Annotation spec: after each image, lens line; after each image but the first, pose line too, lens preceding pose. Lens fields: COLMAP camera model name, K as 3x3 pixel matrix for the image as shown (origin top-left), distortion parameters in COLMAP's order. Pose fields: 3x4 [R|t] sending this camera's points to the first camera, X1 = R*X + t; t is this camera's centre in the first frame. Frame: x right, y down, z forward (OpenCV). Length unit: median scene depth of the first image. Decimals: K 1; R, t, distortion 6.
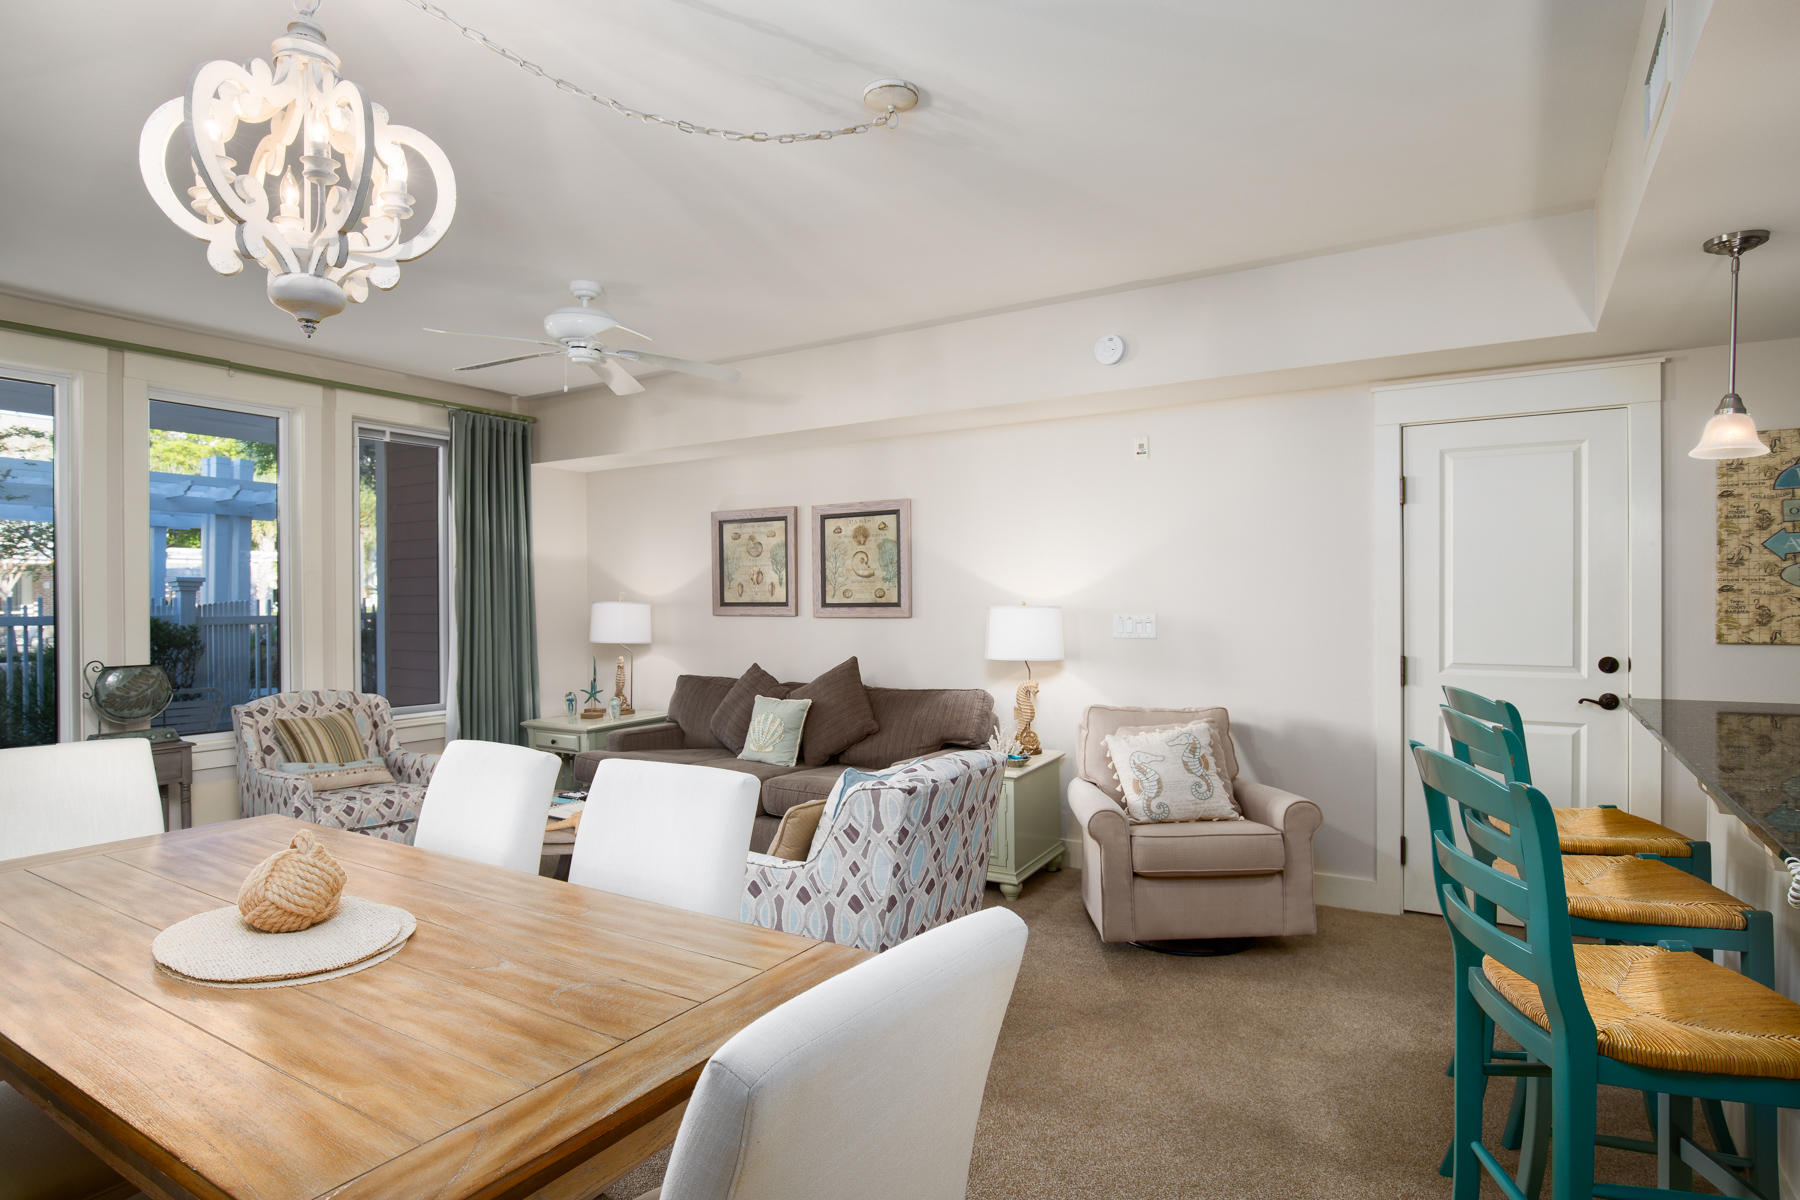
lens RADIAL K [[937.1, 0, 936.9], [0, 937.1, 605.5], [0, 0, 1]] dist [0.019098, 0.000374]
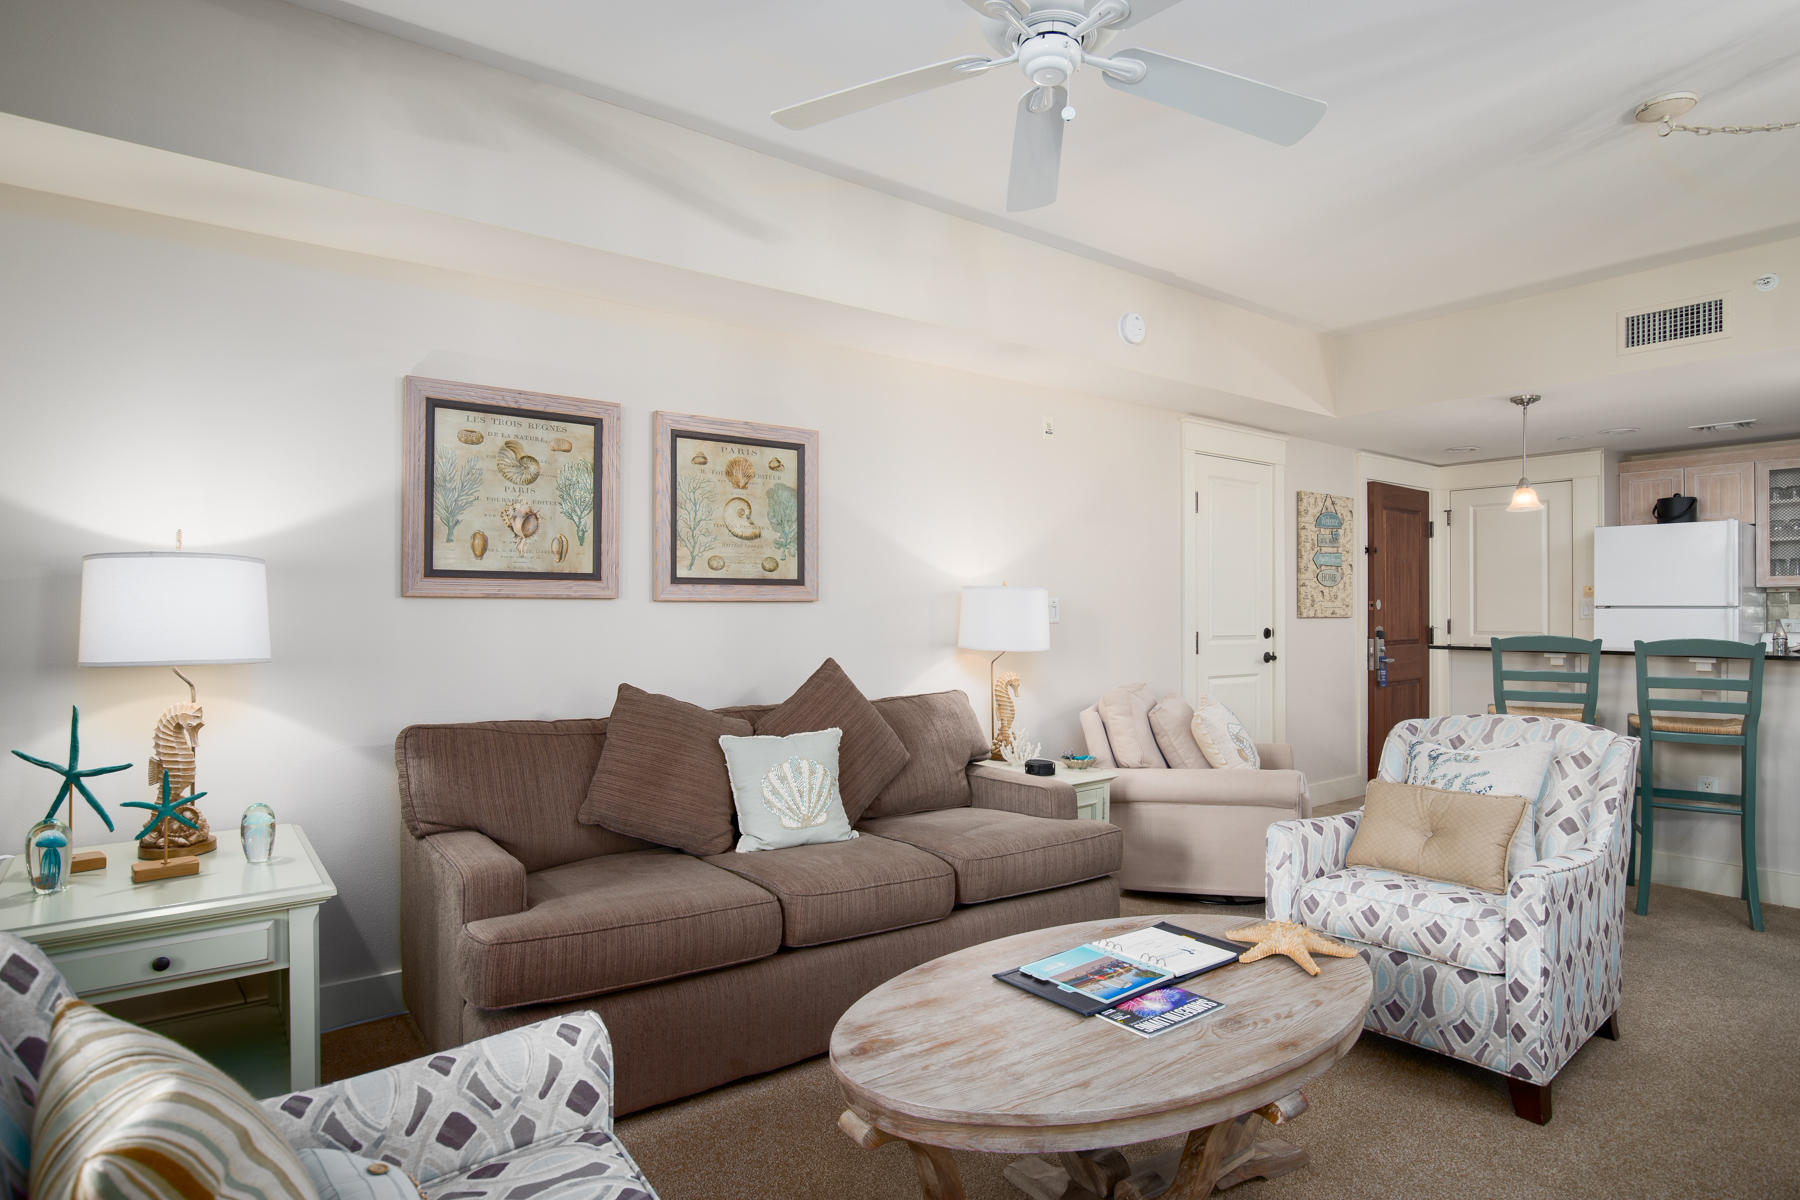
lens RADIAL K [[954.8, 0, 900.0], [0, 954.8, 600.0], [0, 0, 1]] dist [-0.004261, -0.000247]
pose [[0.382799, 0.015612, 0.923700, -0.649580], [0.003109, 0.999830, -0.018187, 0.024367], [-0.923826, 0.009834, 0.382686, 0.657606]]
